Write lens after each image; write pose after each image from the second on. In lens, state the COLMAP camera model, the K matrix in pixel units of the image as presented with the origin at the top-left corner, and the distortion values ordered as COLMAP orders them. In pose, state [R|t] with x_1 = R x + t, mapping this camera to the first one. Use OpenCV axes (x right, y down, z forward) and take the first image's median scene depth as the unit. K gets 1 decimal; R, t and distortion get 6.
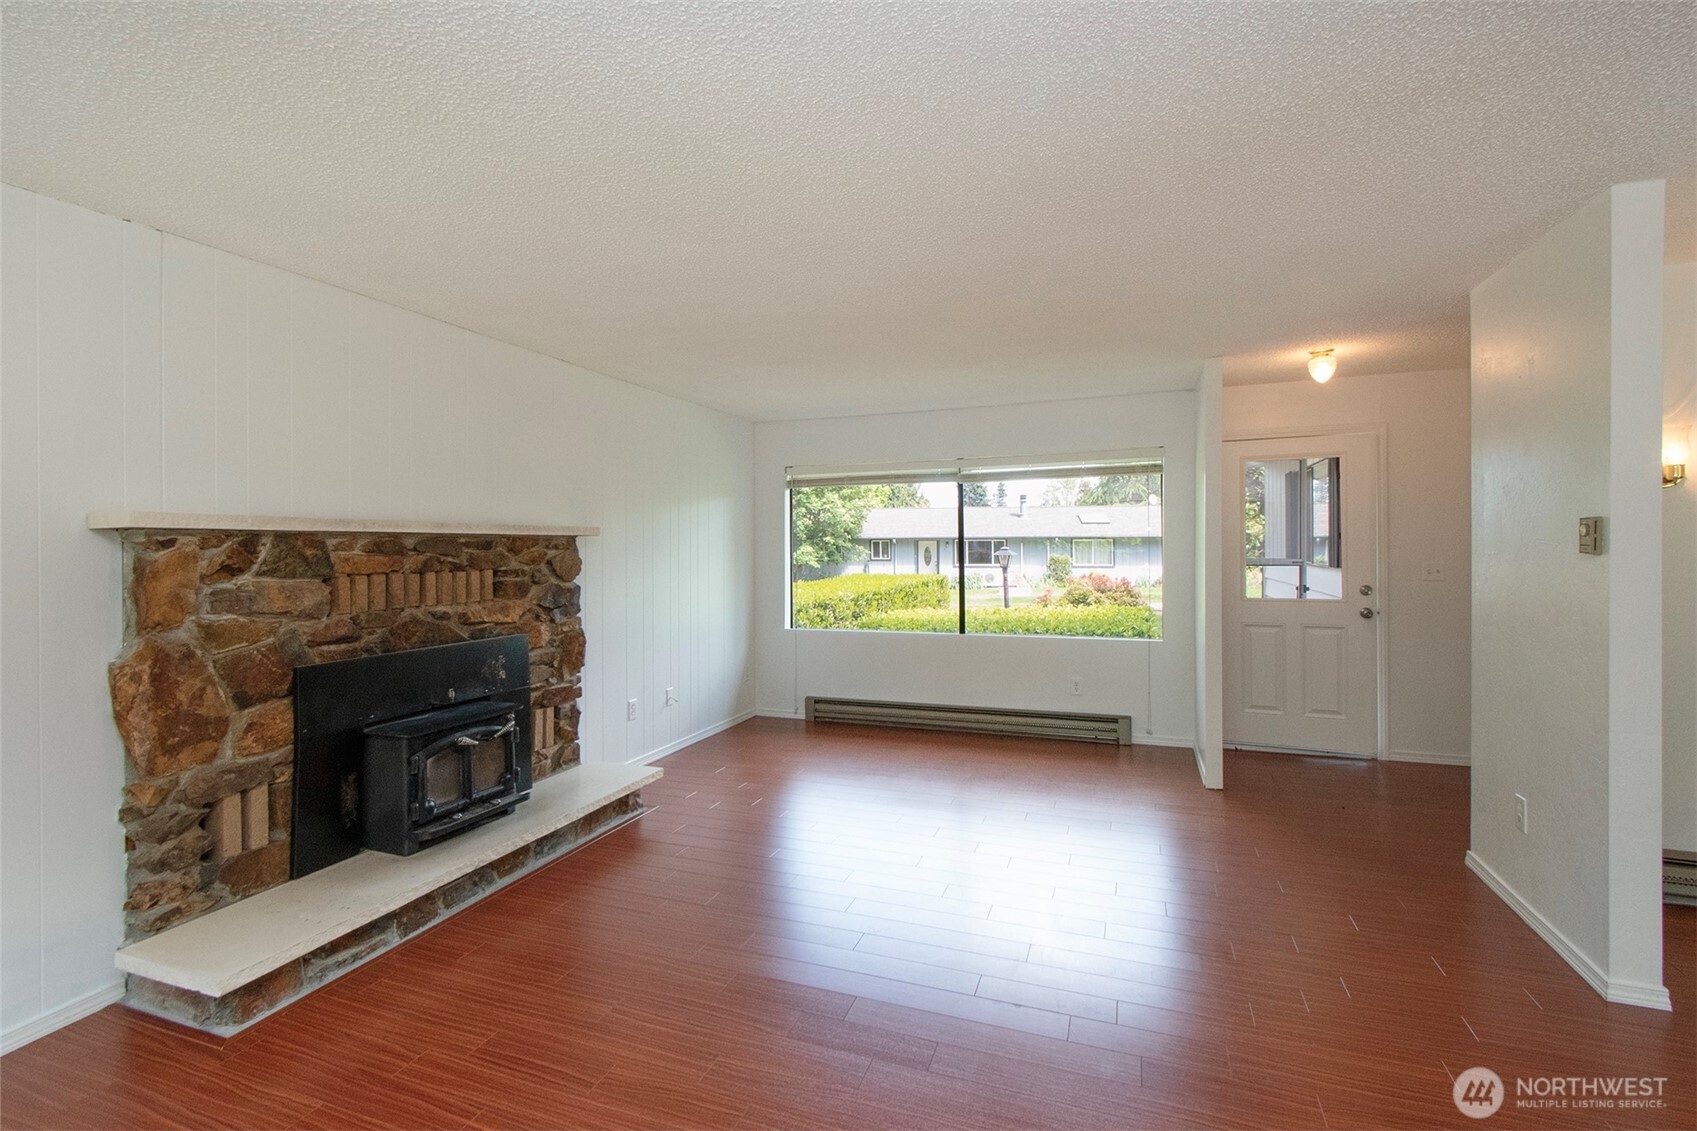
lens RADIAL K [[774.9, 0, 844.6], [0, 774.9, 546.5], [0, 0, 1]] dist [-0.001247, -0.000477]
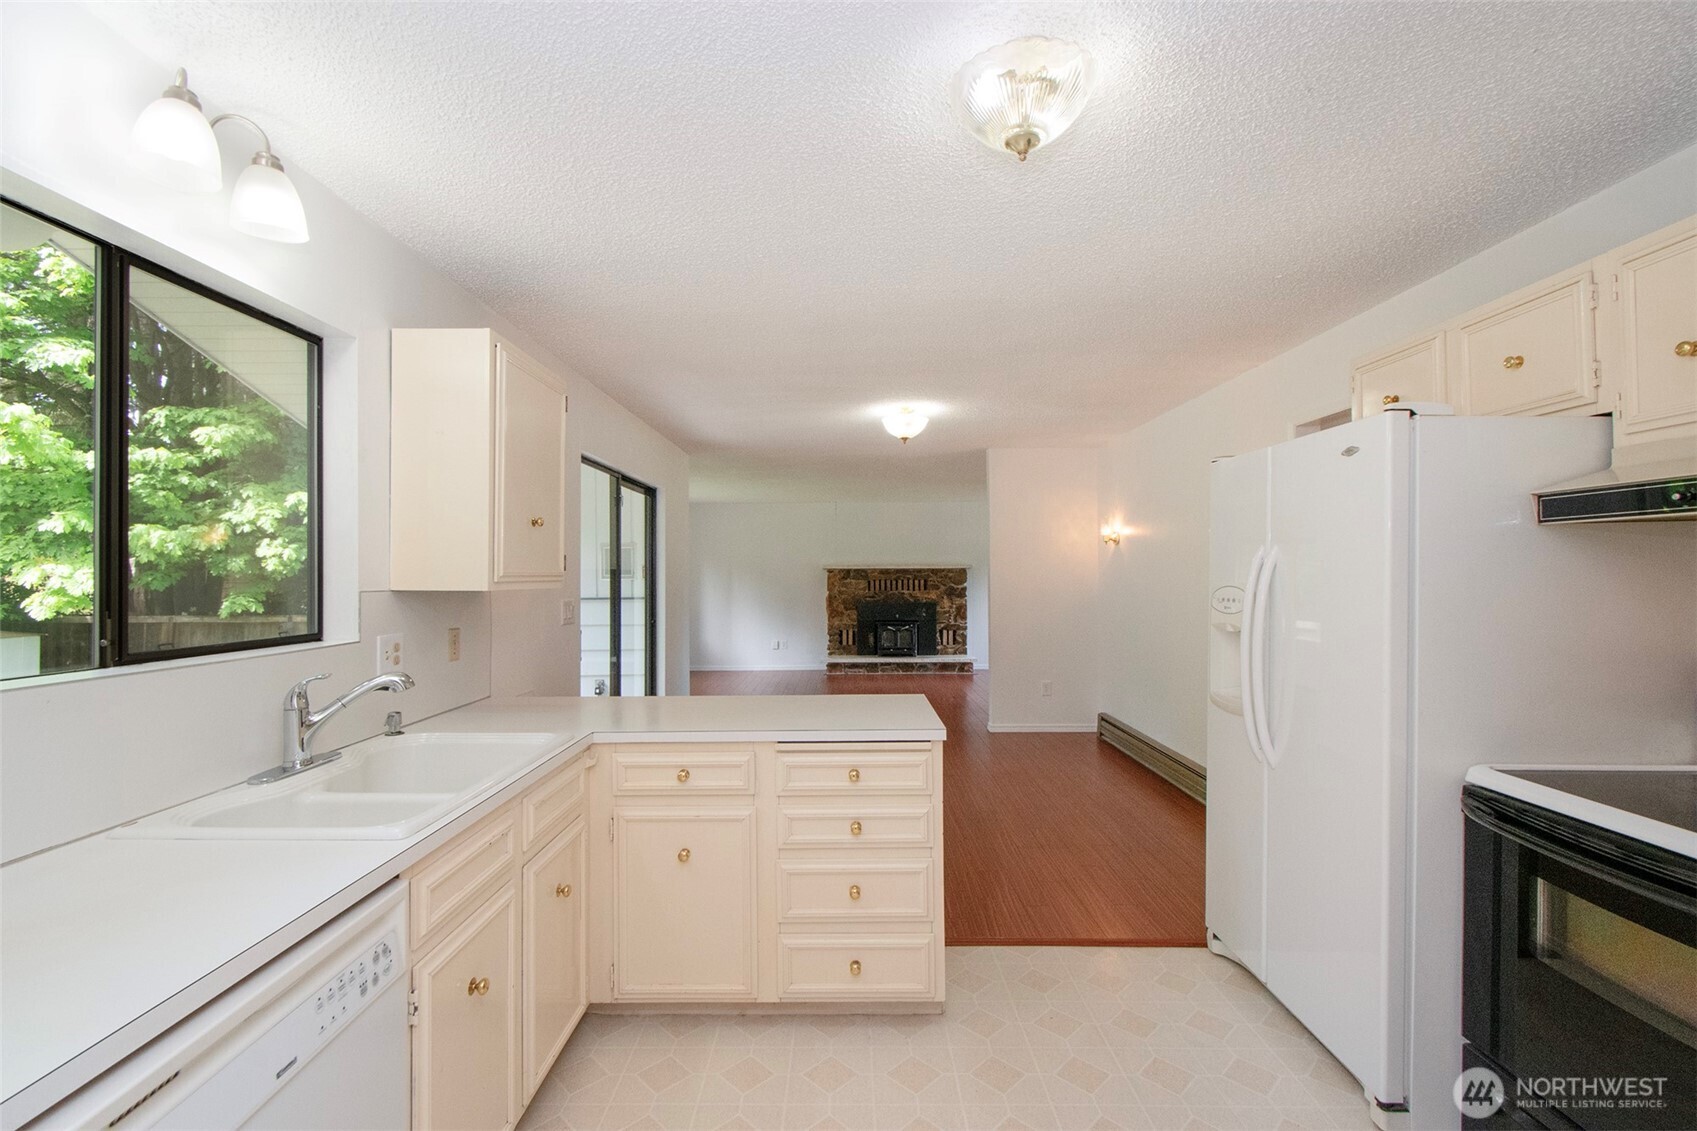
lens RADIAL K [[735.0, 0, 843.7], [0, 735.0, 570.2], [0, 0, 1]] dist [0.000786, -0.000041]
pose [[0.346972, 0.002741, -0.937872, 2.485921], [-0.000143, 0.999996, 0.002870, -0.020202], [0.937876, -0.000861, 0.346971, -0.342301]]
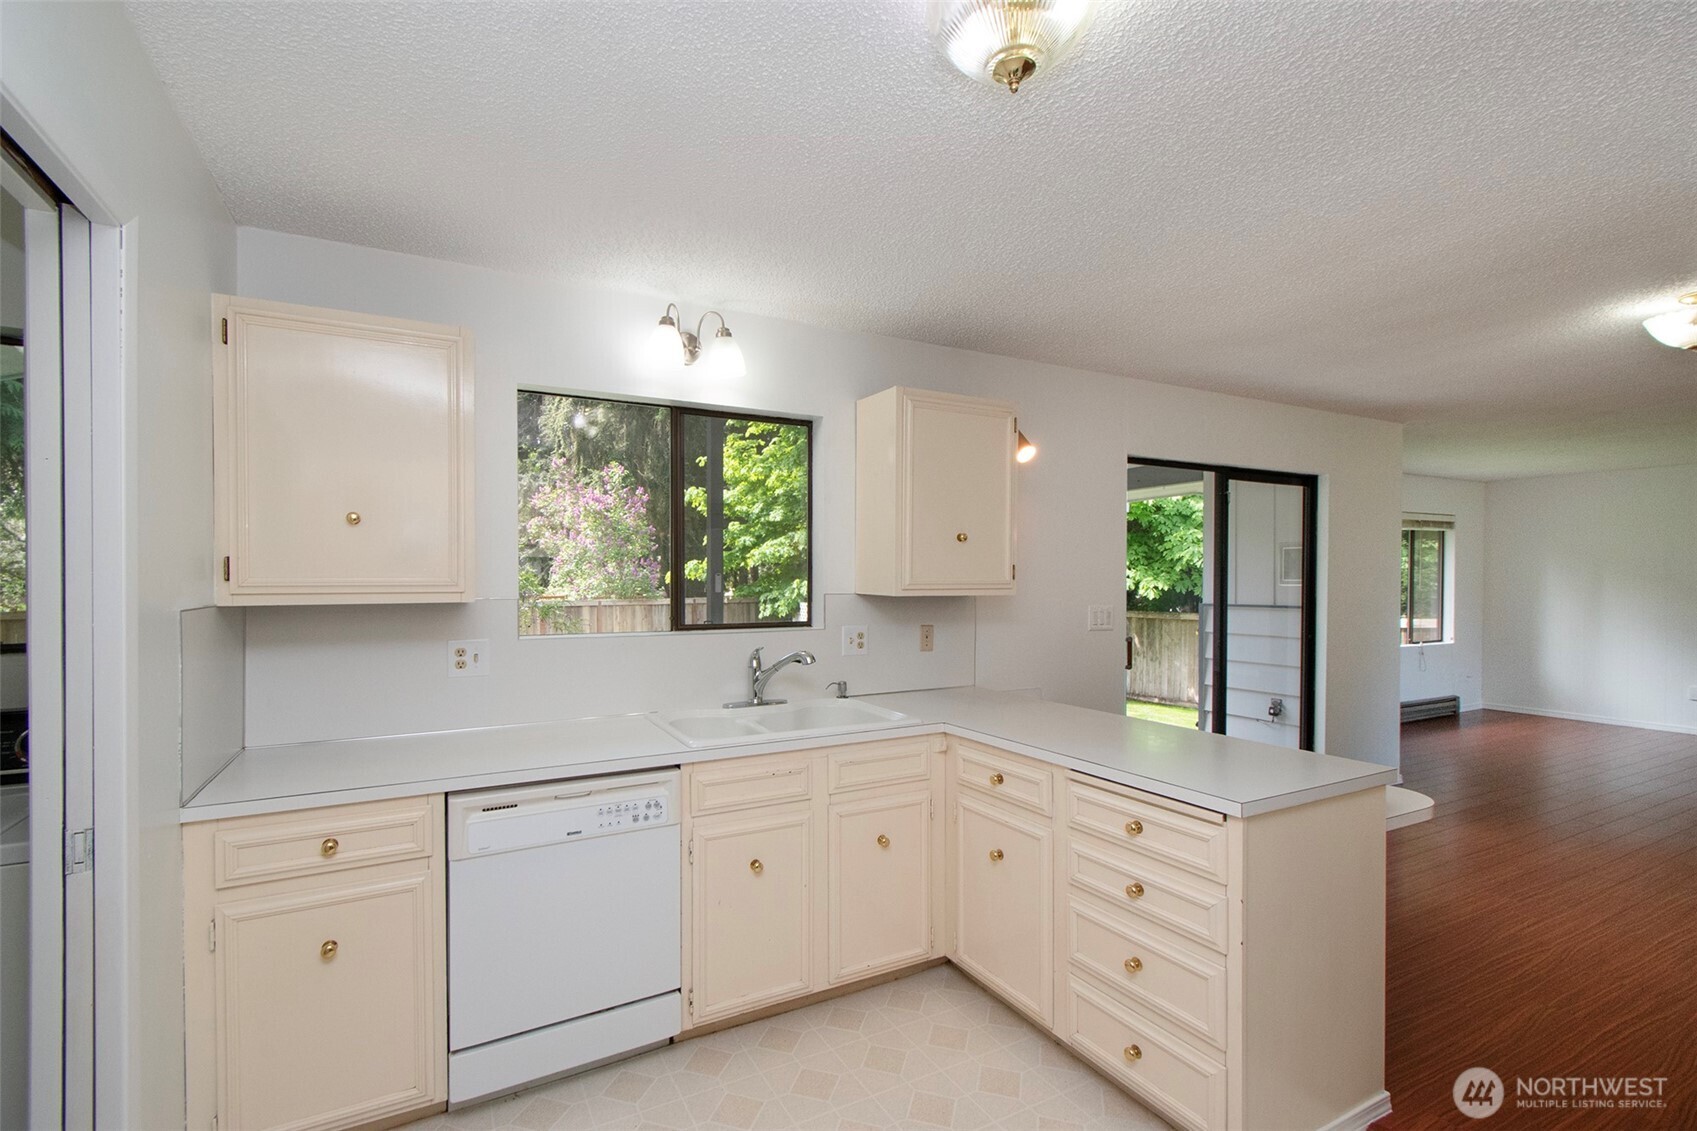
lens RADIAL K [[774.6, 0, 818.3], [0, 774.6, 576.5], [0, 0, 1]] dist [-0.000437, -0.000017]
pose [[-0.651346, 0.010471, -0.758709, 2.475184], [0.000724, 0.999913, 0.013178, -0.033276], [0.758781, 0.008034, -0.651296, 0.086962]]
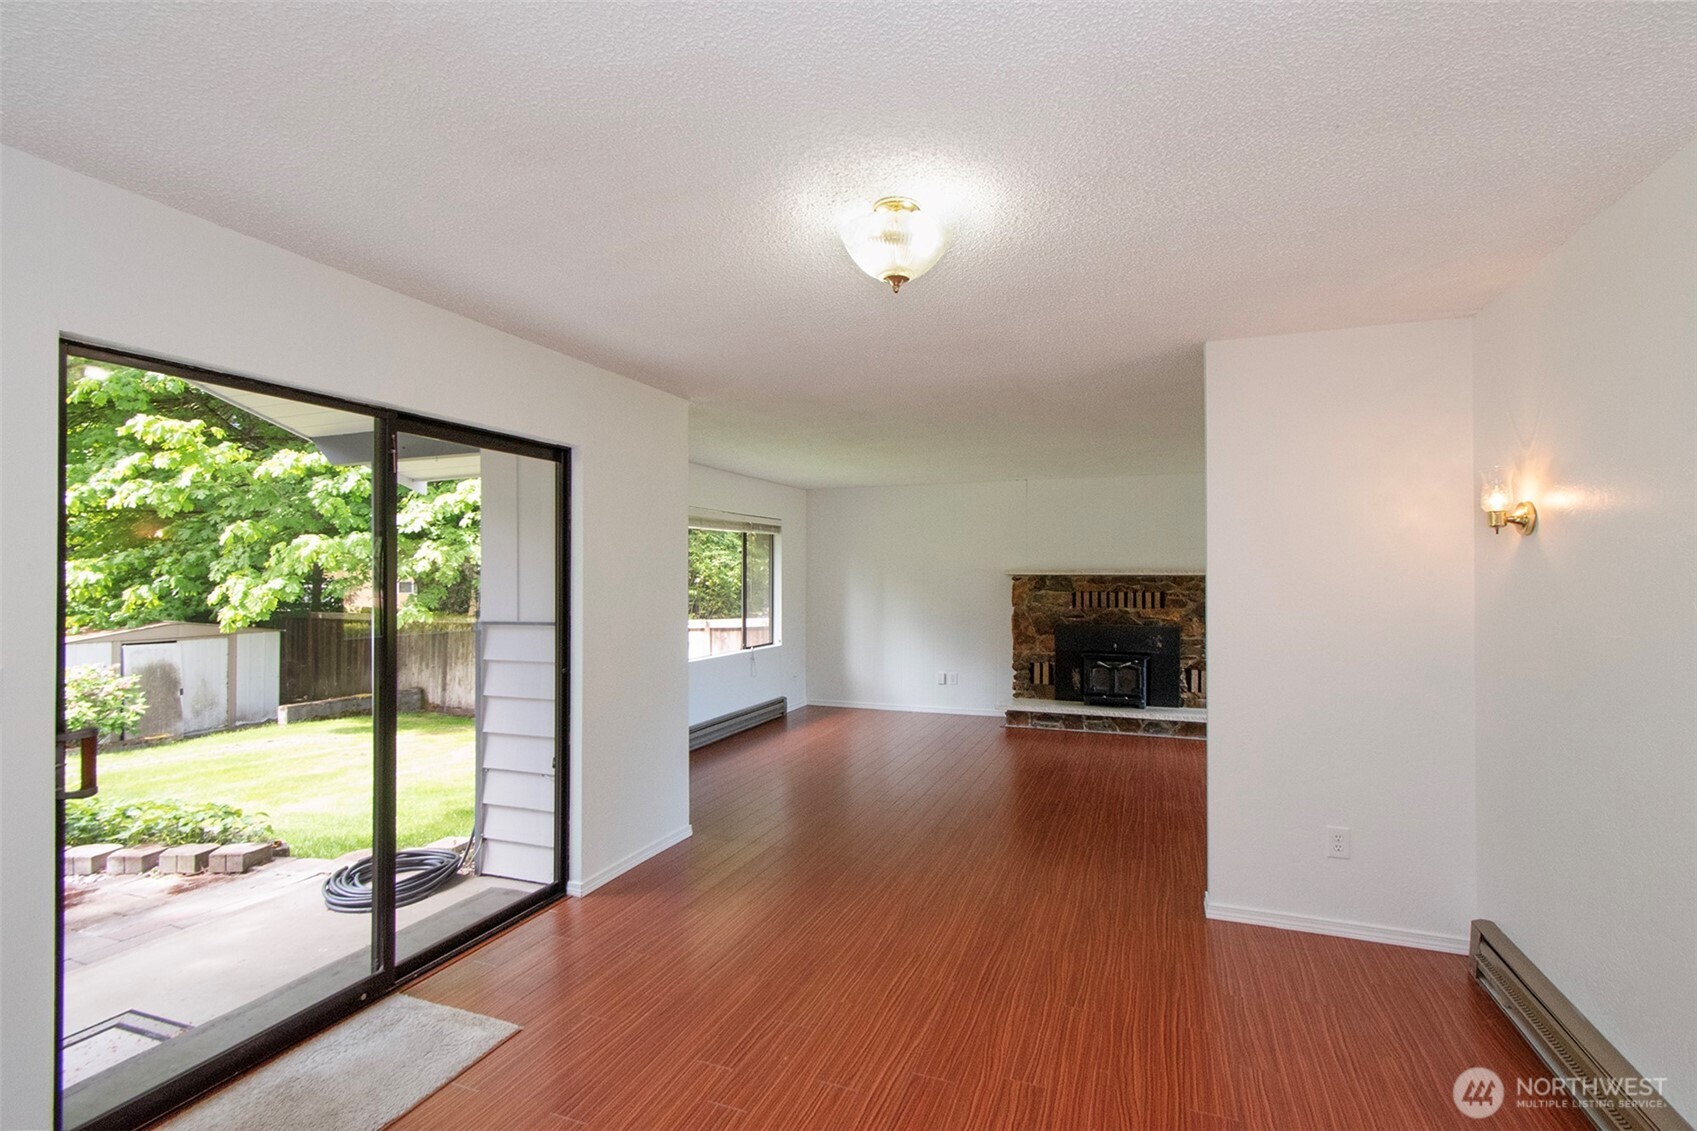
lens RADIAL K [[756.0, 0, 829.5], [0, 756.0, 568.9], [0, 0, 1]] dist [-0.014799, 0.000266]
pose [[-0.042974, -0.003063, -0.999072, 1.781536], [-0.001192, 0.999995, -0.003014, -0.028618], [0.999075, 0.001061, -0.042977, 0.265759]]
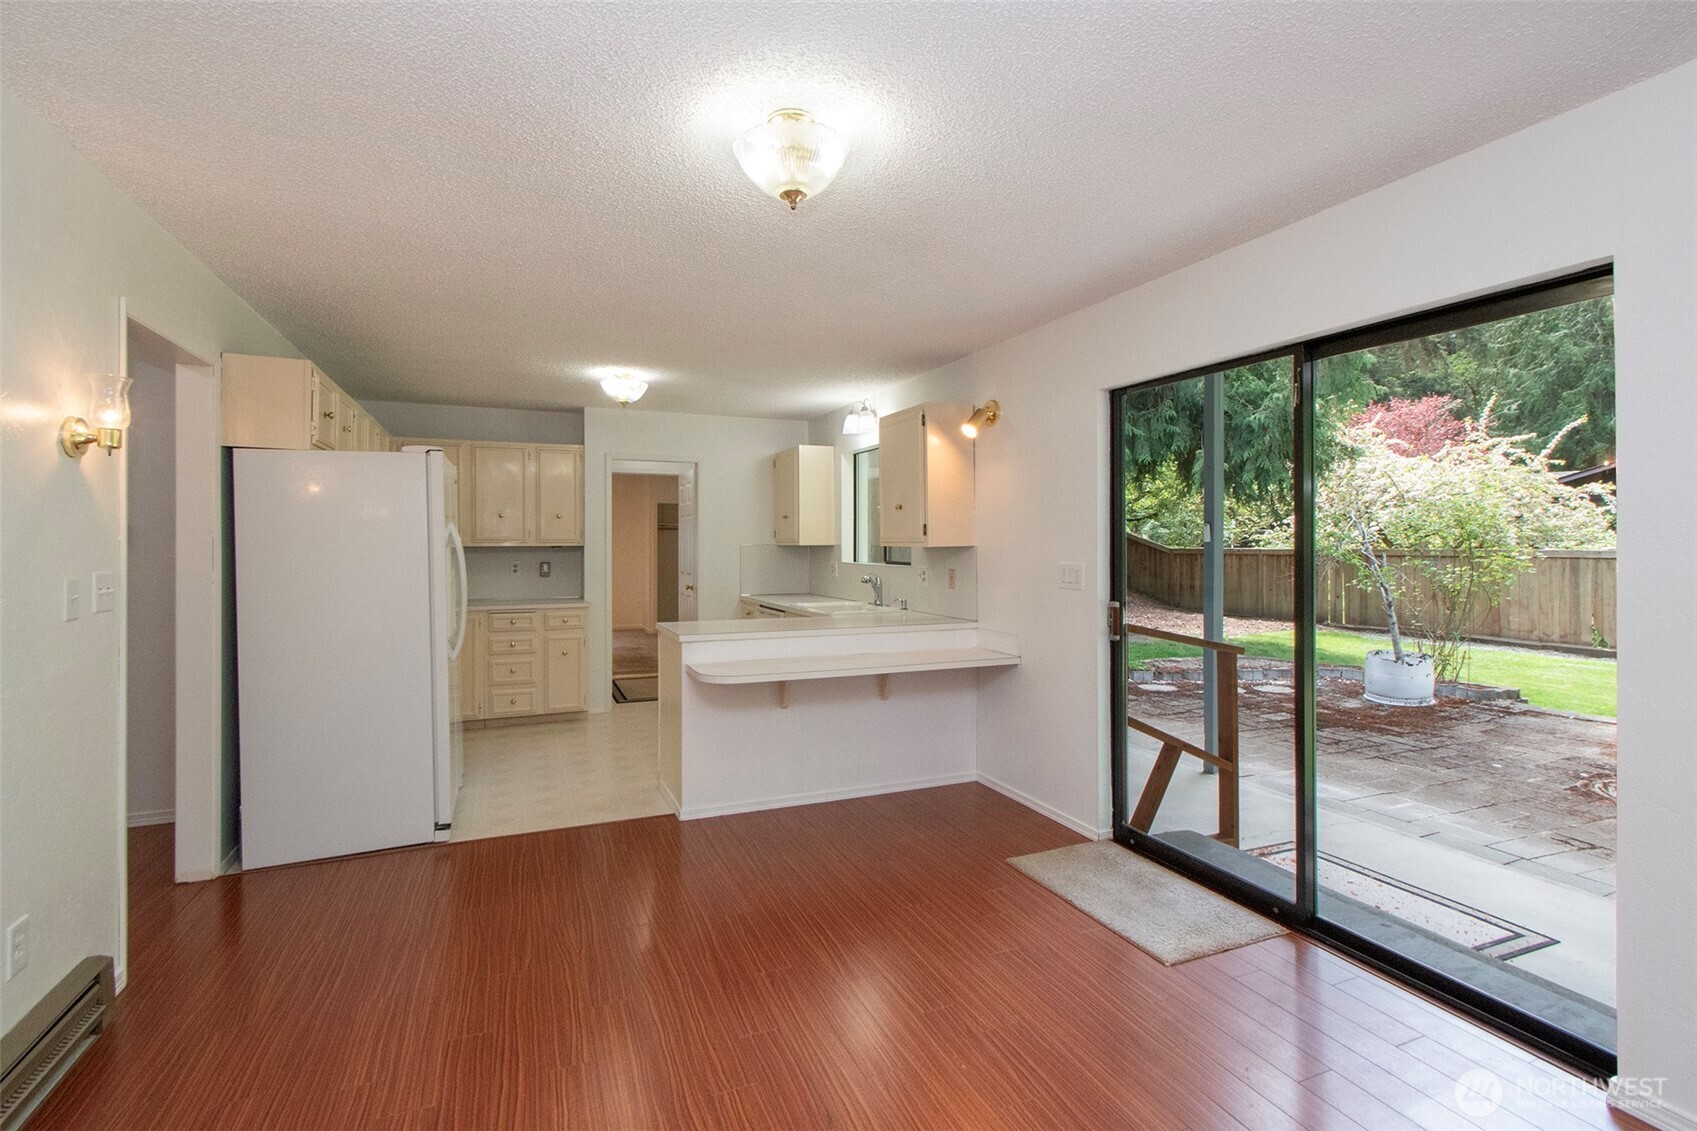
lens RADIAL K [[781.8, 0, 843.1], [0, 781.8, 560.5], [0, 0, 1]] dist [0.023370, -0.000071]
pose [[-0.668965, -0.004673, 0.743279, 0.651743], [0.029598, 0.999020, 0.032920, -0.012908], [-0.742705, 0.044022, -0.668171, 0.686289]]
